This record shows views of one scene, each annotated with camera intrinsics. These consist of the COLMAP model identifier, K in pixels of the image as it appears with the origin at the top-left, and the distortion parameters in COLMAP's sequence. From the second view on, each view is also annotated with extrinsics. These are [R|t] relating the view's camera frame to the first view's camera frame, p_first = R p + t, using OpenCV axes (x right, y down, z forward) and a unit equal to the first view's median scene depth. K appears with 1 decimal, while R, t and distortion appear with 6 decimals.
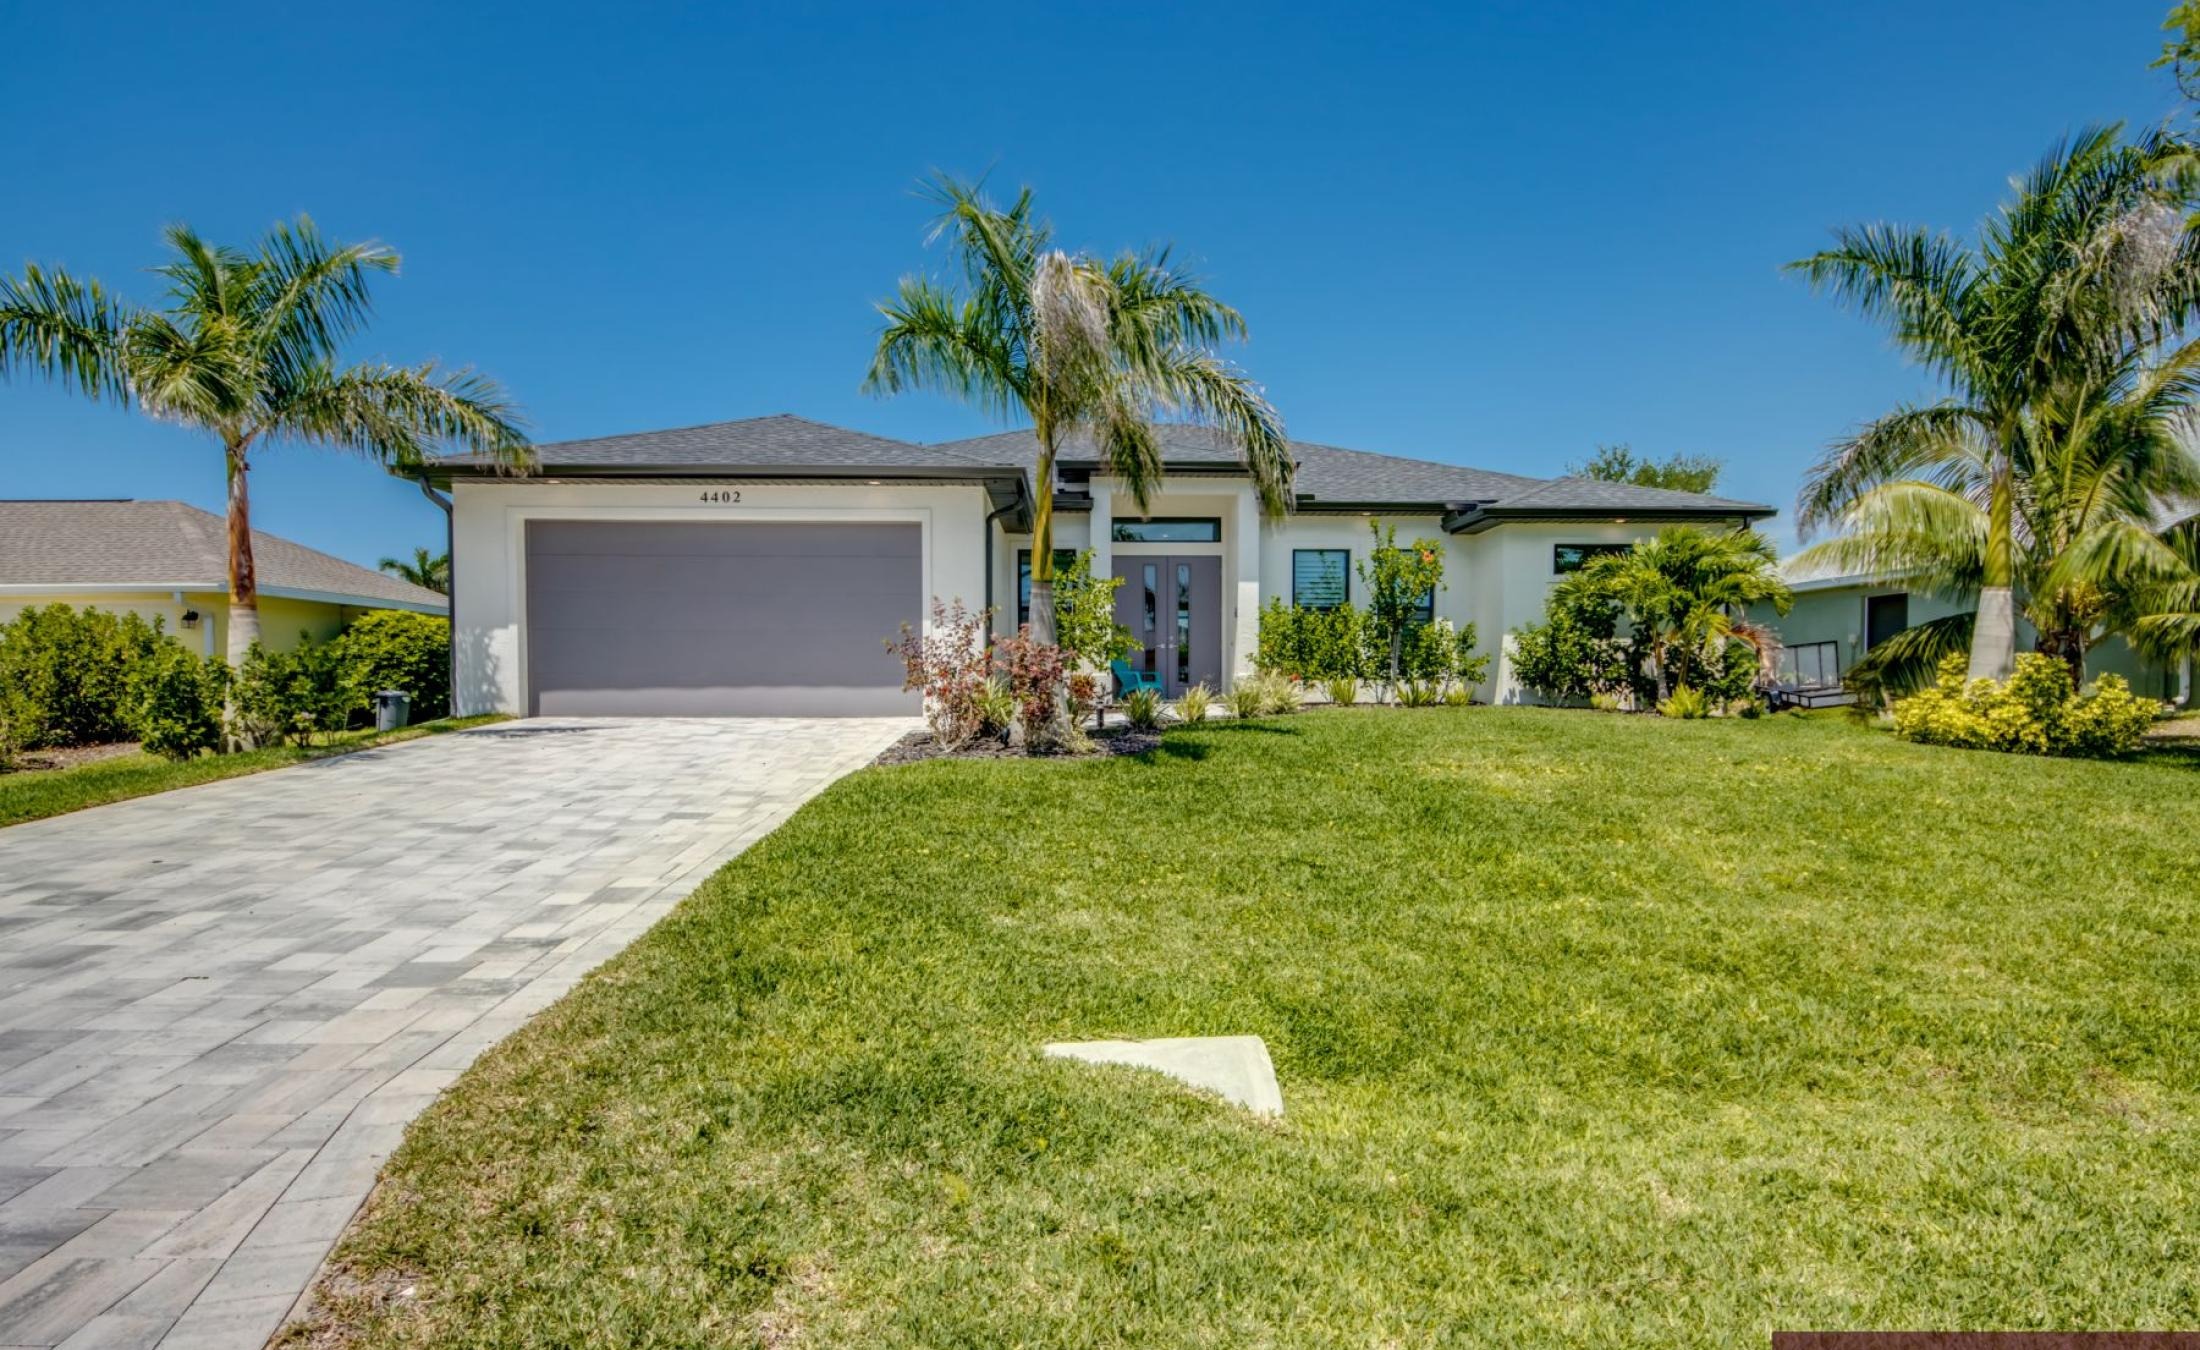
lens RADIAL K [[1005.7, 0, 1100.0], [0, 1005.7, 675.0], [0, 0, 1]] dist [0.020211, -0.016055]
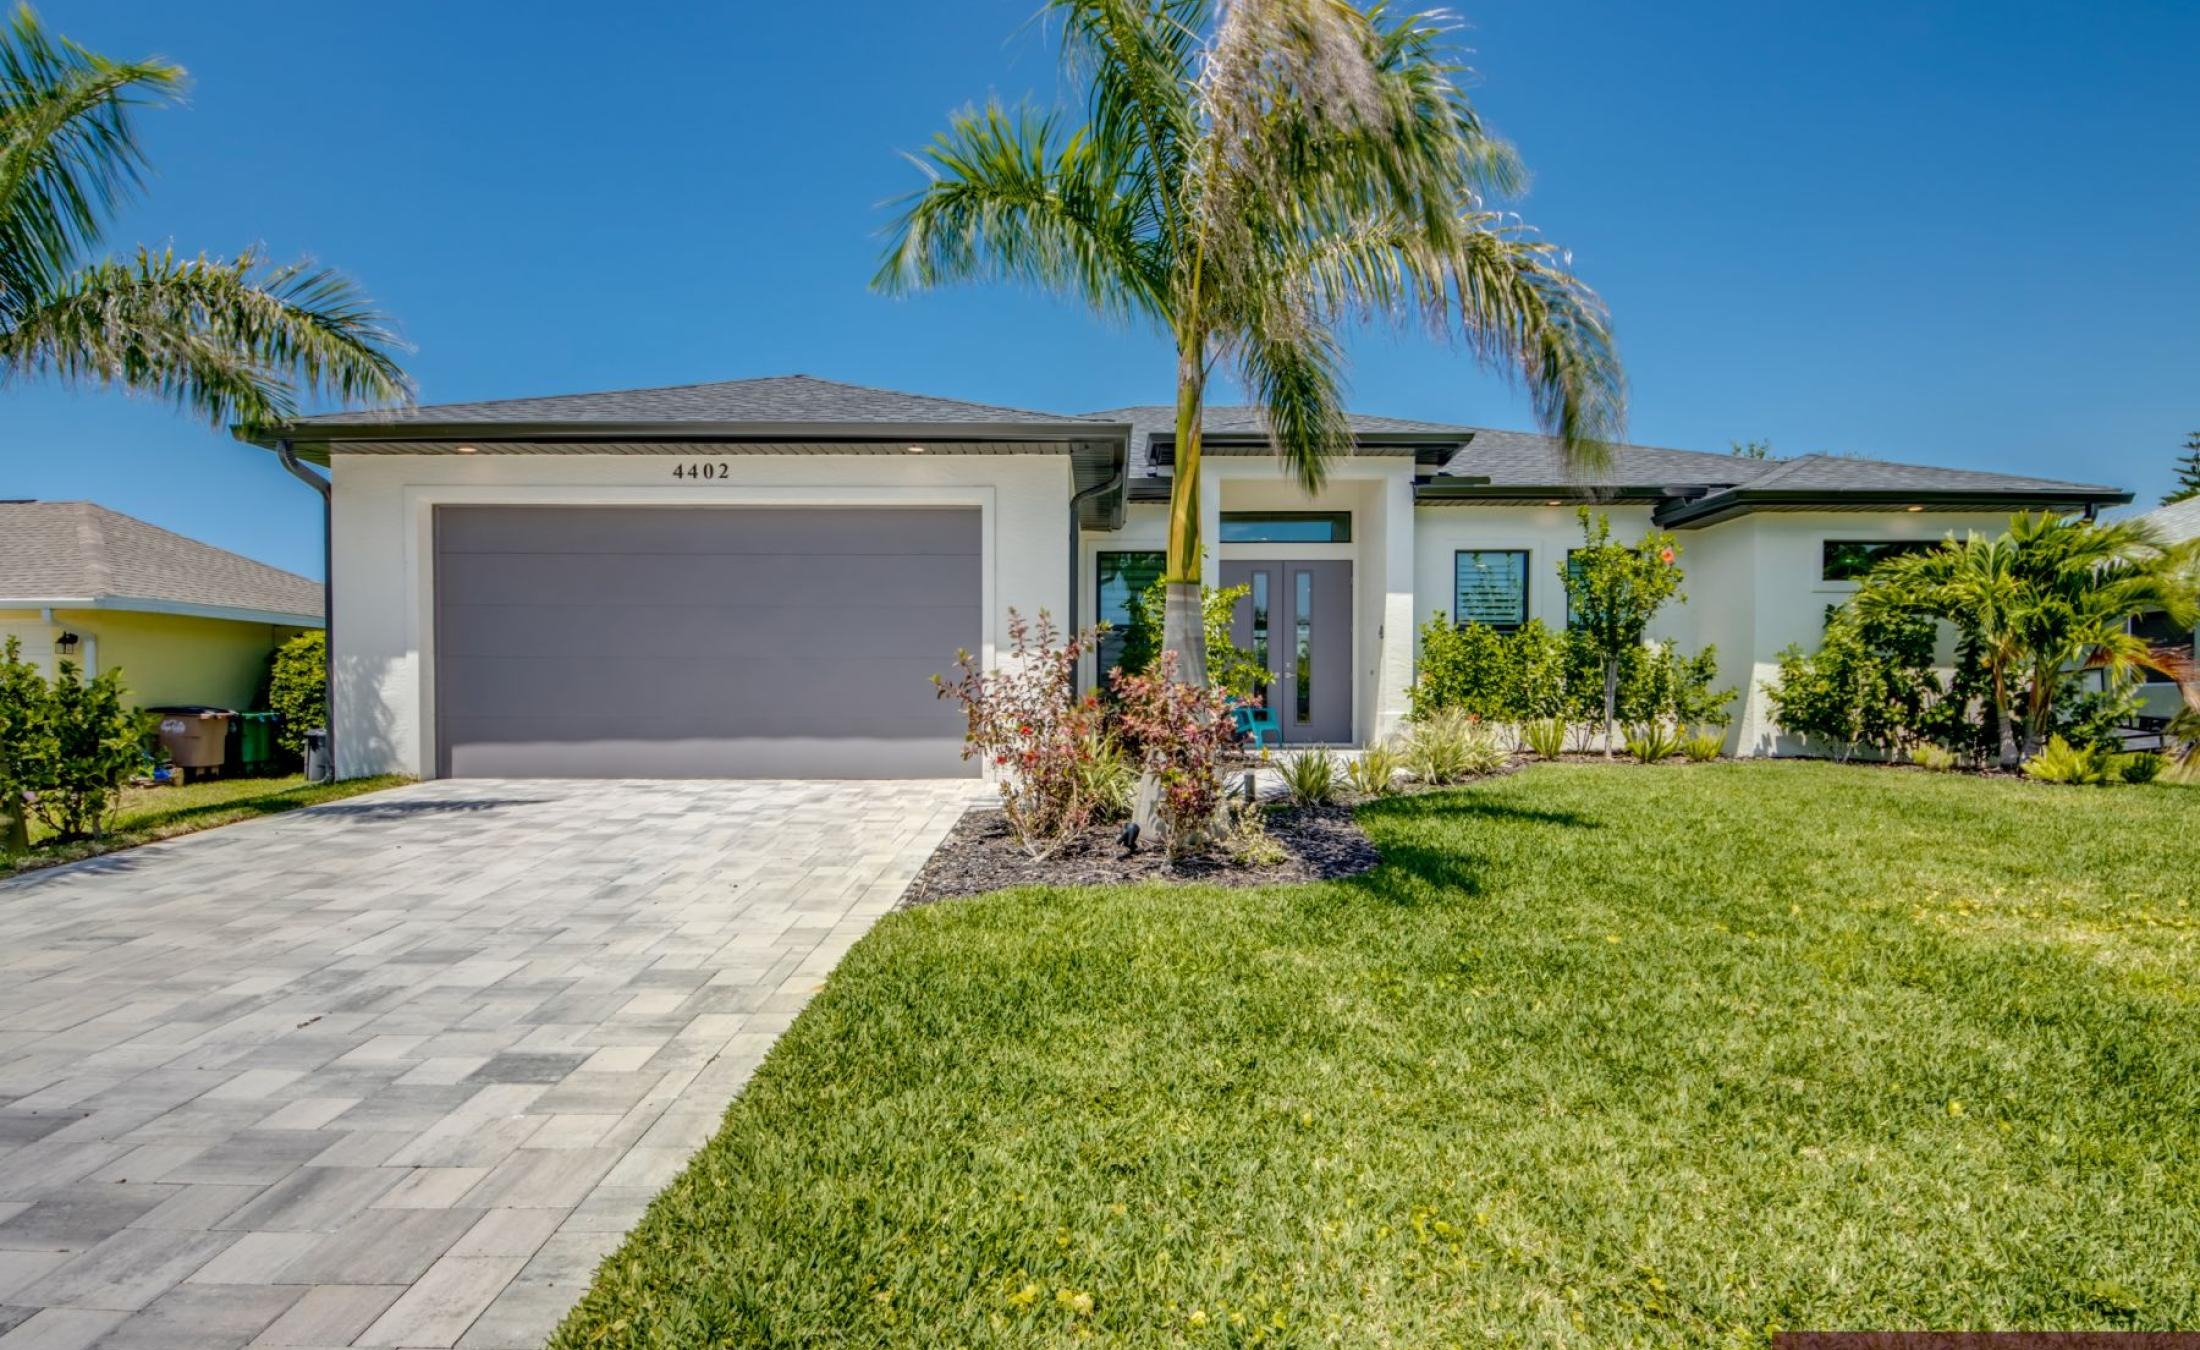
lens RADIAL K [[1005.7, 0, 1100.0], [0, 1005.7, 675.0], [0, 0, 1]] dist [0.020211, -0.016055]
pose [[0.999549, 0.000307, -0.030020, -0.066836], [-0.000908, 0.999799, -0.020015, -0.016975], [0.030008, 0.020033, 0.999349, 0.272802]]
